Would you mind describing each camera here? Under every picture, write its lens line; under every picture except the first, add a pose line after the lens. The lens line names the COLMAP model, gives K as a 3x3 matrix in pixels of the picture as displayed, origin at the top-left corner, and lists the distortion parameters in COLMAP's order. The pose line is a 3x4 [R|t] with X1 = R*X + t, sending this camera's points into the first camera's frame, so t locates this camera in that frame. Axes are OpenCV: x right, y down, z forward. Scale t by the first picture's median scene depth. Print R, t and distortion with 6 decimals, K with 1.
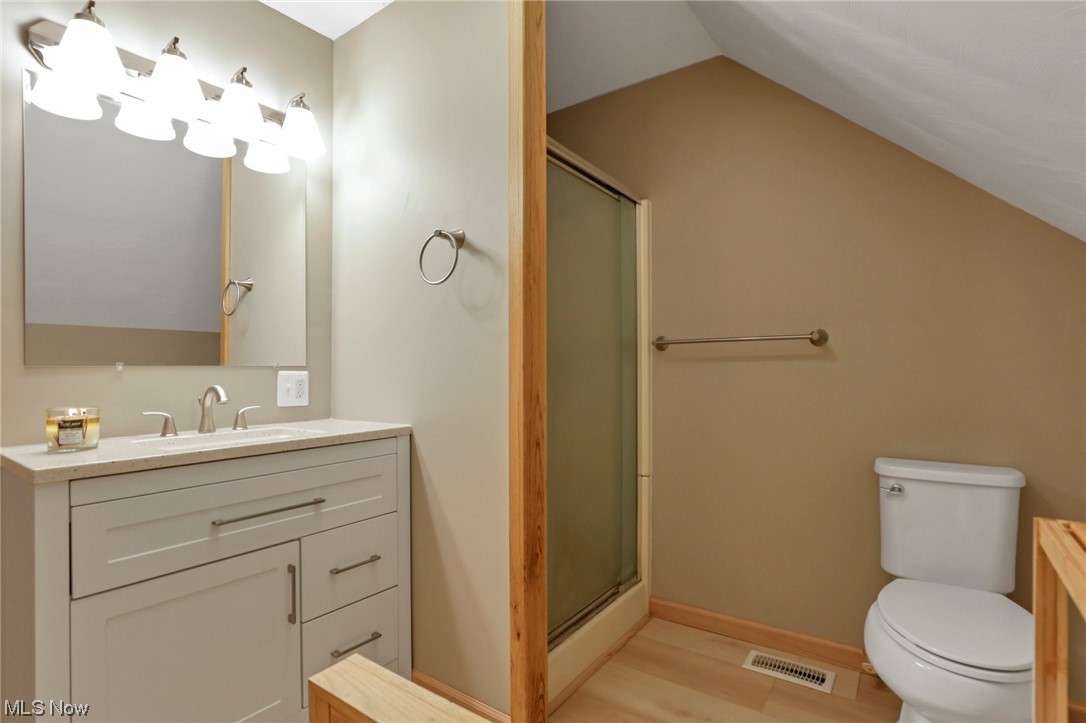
lens RADIAL K [[523.6, 0, 542.3], [0, 523.6, 364.4], [0, 0, 1]] dist [-0.044921, -0.000216]
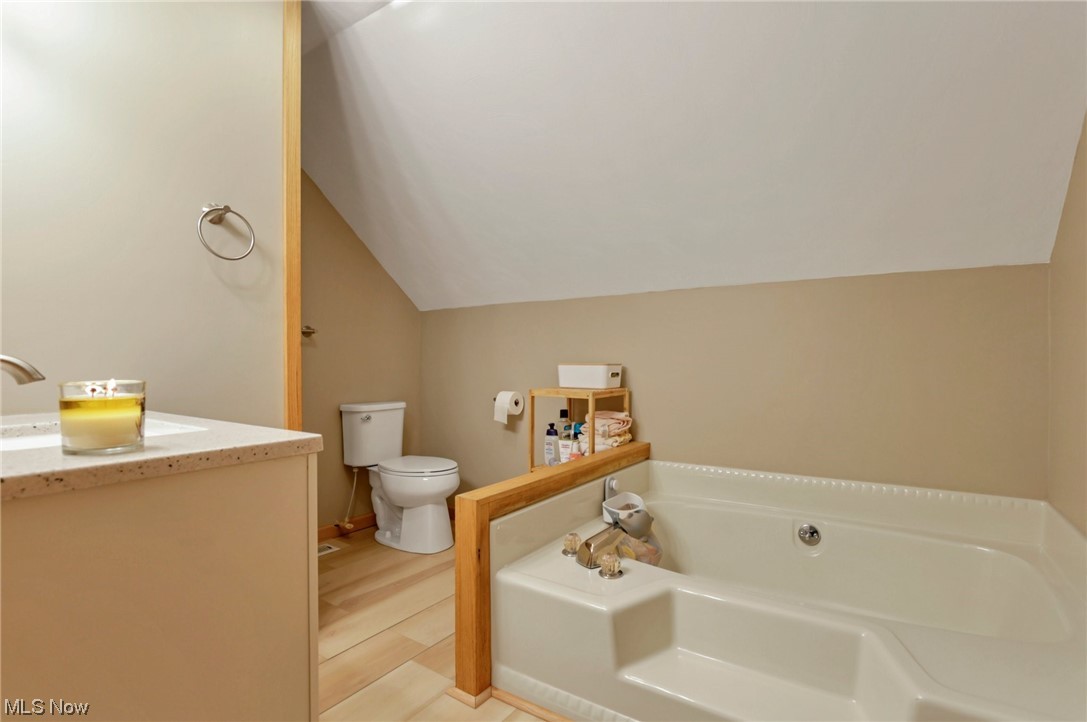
lens RADIAL K [[524.1, 0, 542.8], [0, 524.1, 363.9], [0, 0, 1]] dist [-0.044921, -0.000216]
pose [[-0.026574, 0.004654, 0.999636, -1.293870], [0.001300, 0.999988, -0.004621, 0.060401], [-0.999646, 0.001177, -0.026580, 0.435117]]
